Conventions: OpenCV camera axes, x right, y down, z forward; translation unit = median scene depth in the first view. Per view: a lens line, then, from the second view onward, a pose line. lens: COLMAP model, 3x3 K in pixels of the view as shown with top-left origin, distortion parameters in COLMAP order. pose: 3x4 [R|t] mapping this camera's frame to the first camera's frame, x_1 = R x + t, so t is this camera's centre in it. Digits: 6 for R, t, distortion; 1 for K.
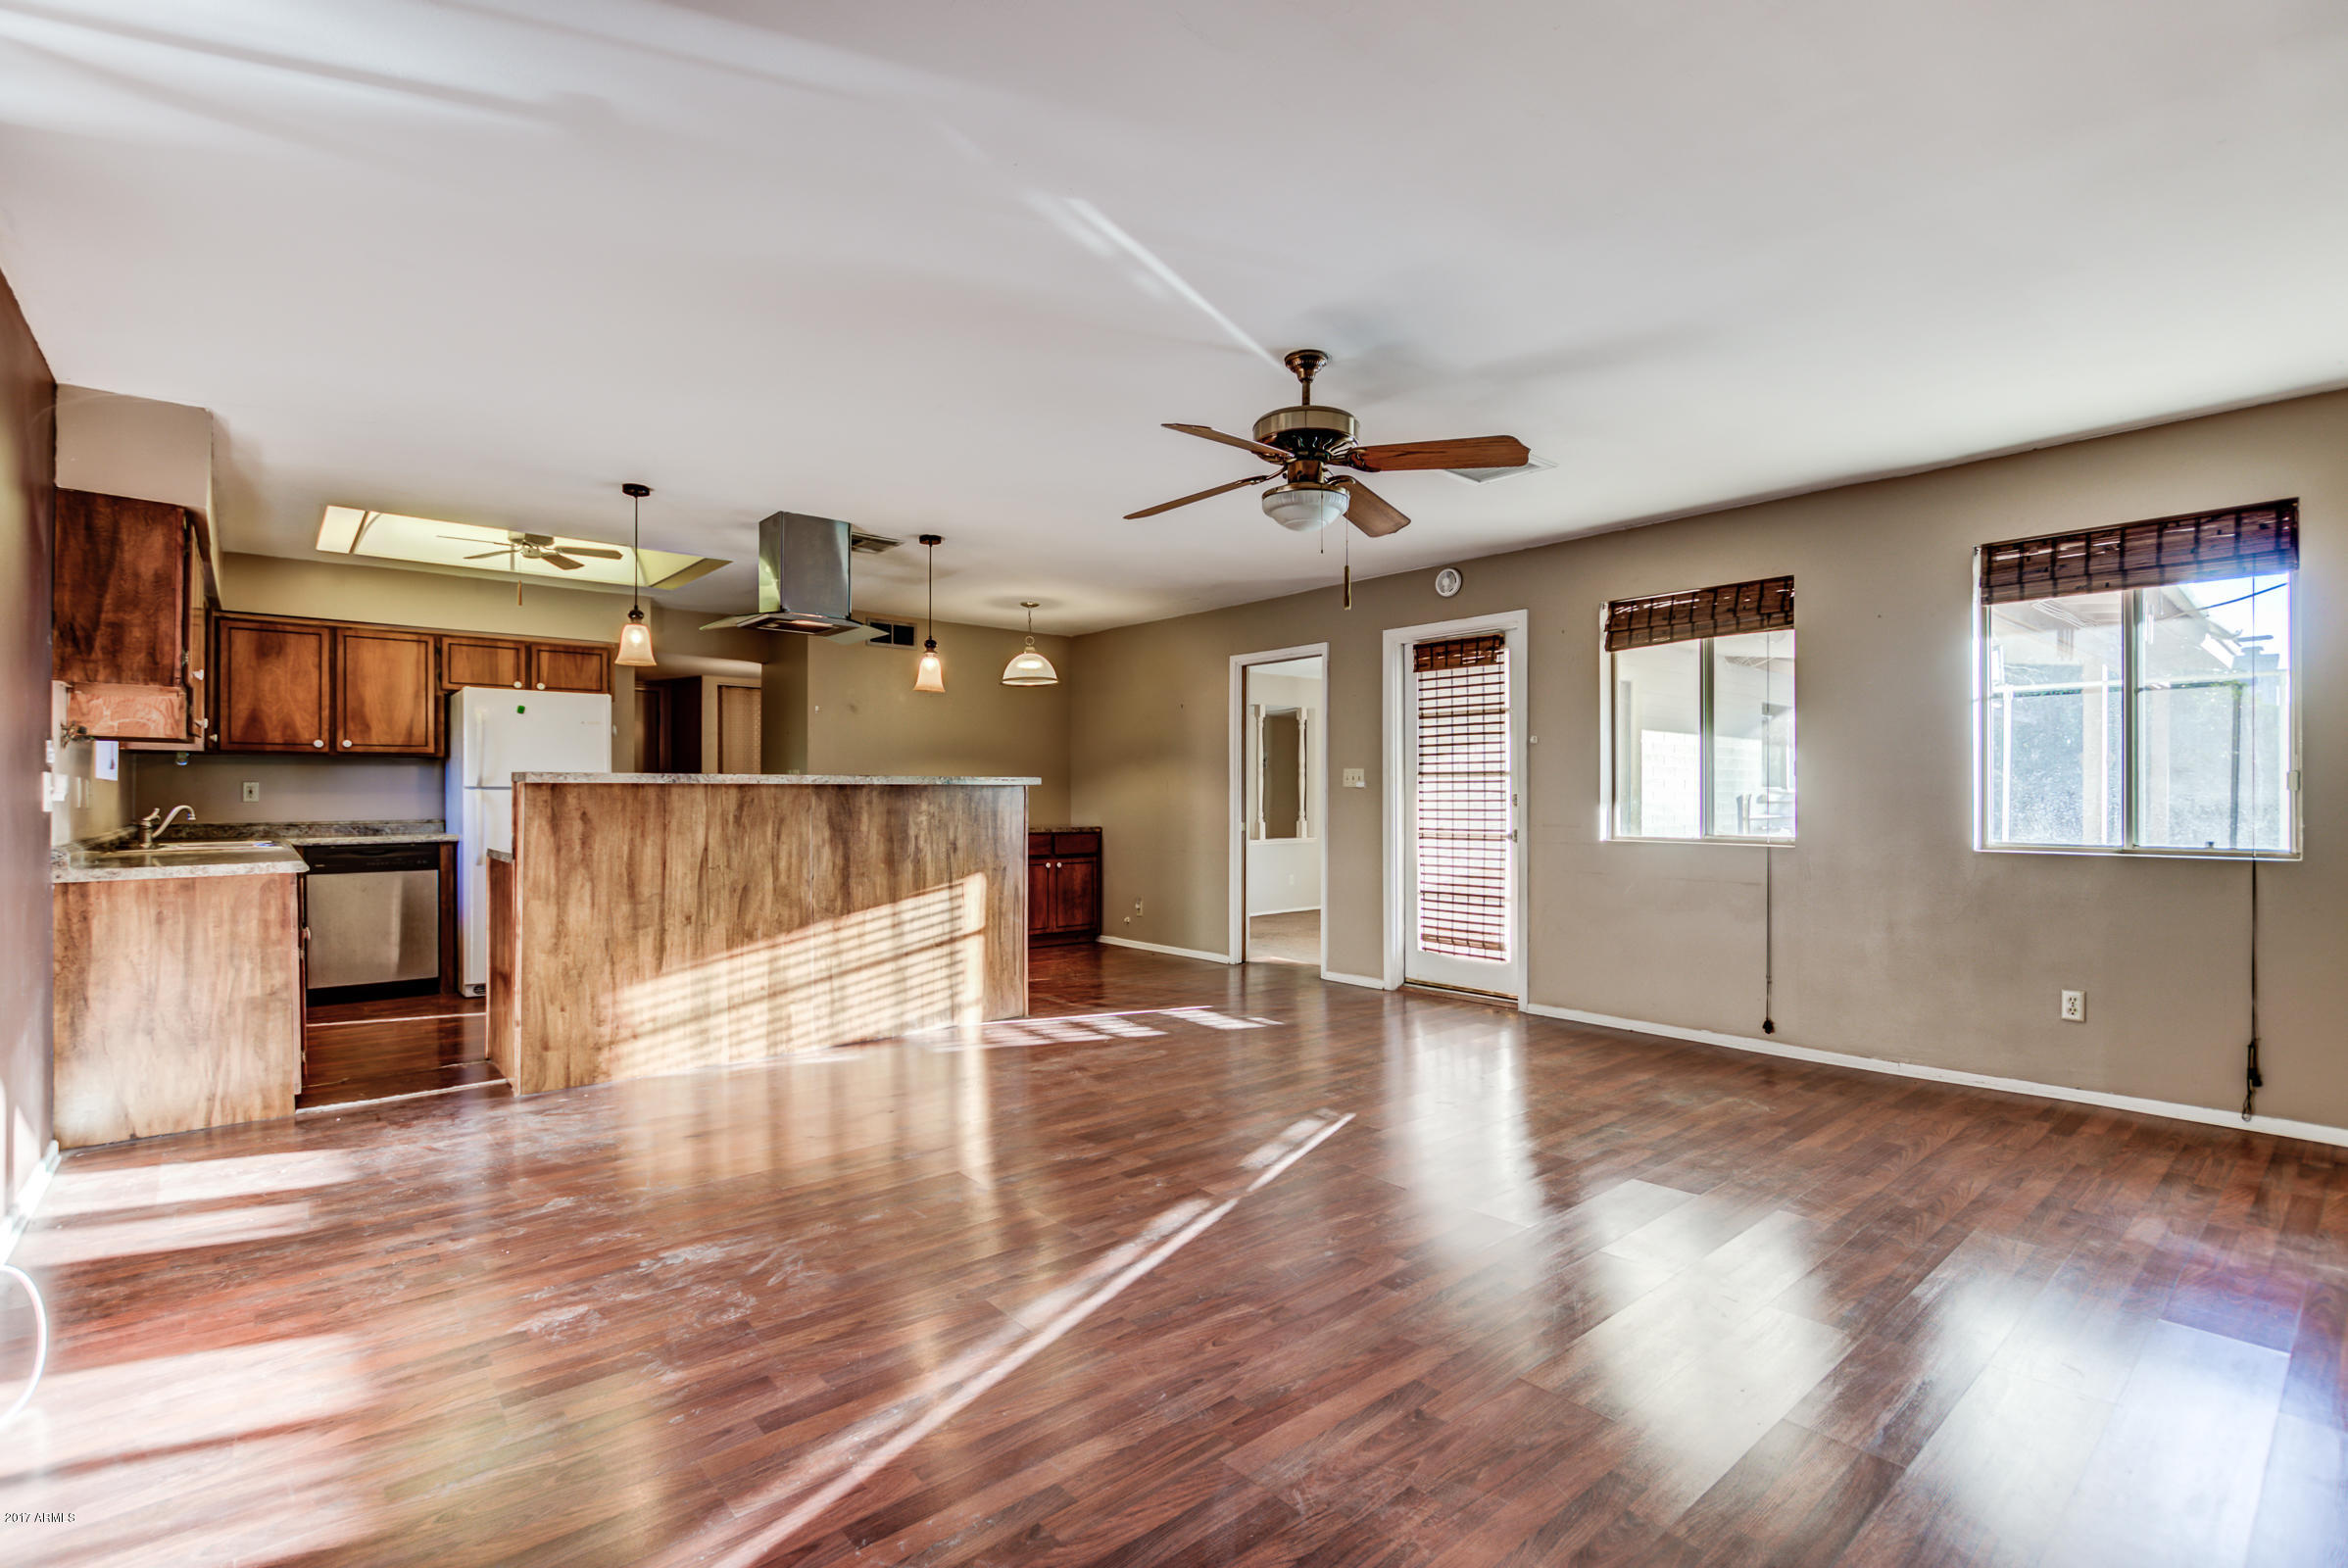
lens RADIAL K [[1084.0, 0, 1179.0], [0, 1084.0, 794.6], [0, 0, 1]] dist [-0.005752, -0.002104]
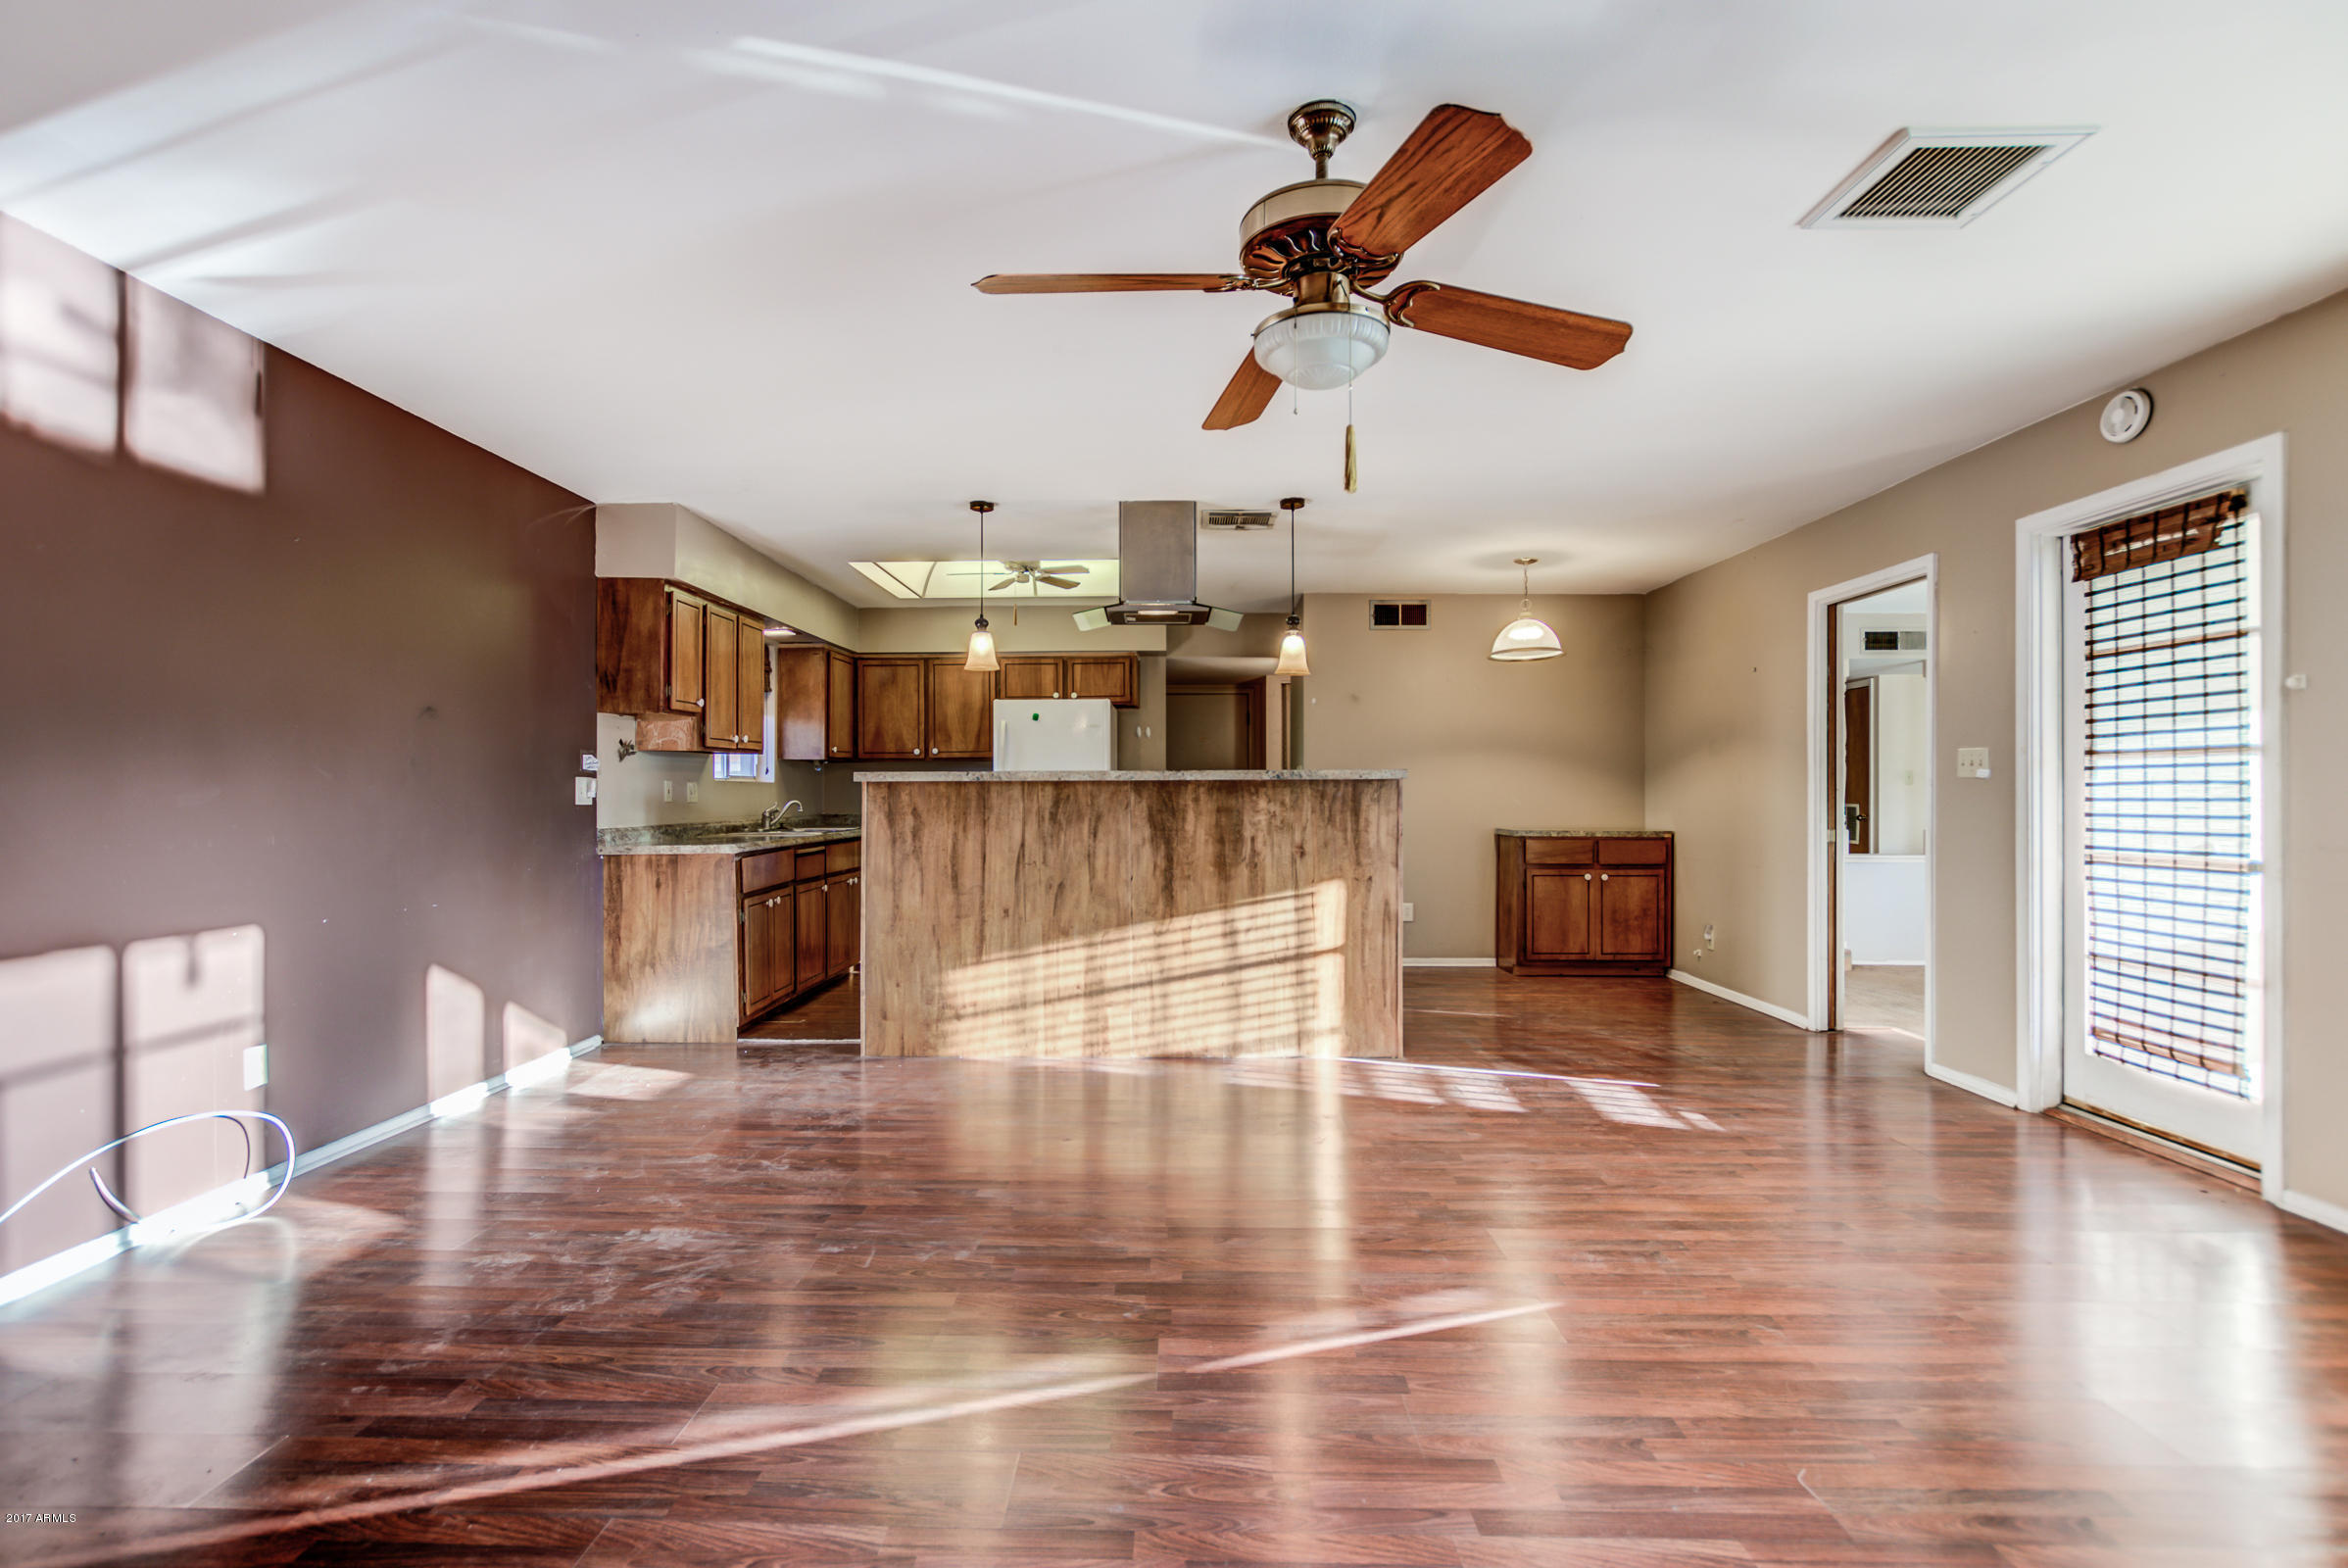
lens RADIAL K [[1084.0, 0, 1173.2], [0, 1084.0, 800.3], [0, 0, 1]] dist [-0.005752, -0.002104]
pose [[0.738453, 0.003717, -0.674295, 0.305771], [0.002583, 0.999962, 0.008342, -0.000113], [0.674300, -0.007902, 0.738415, 0.285612]]
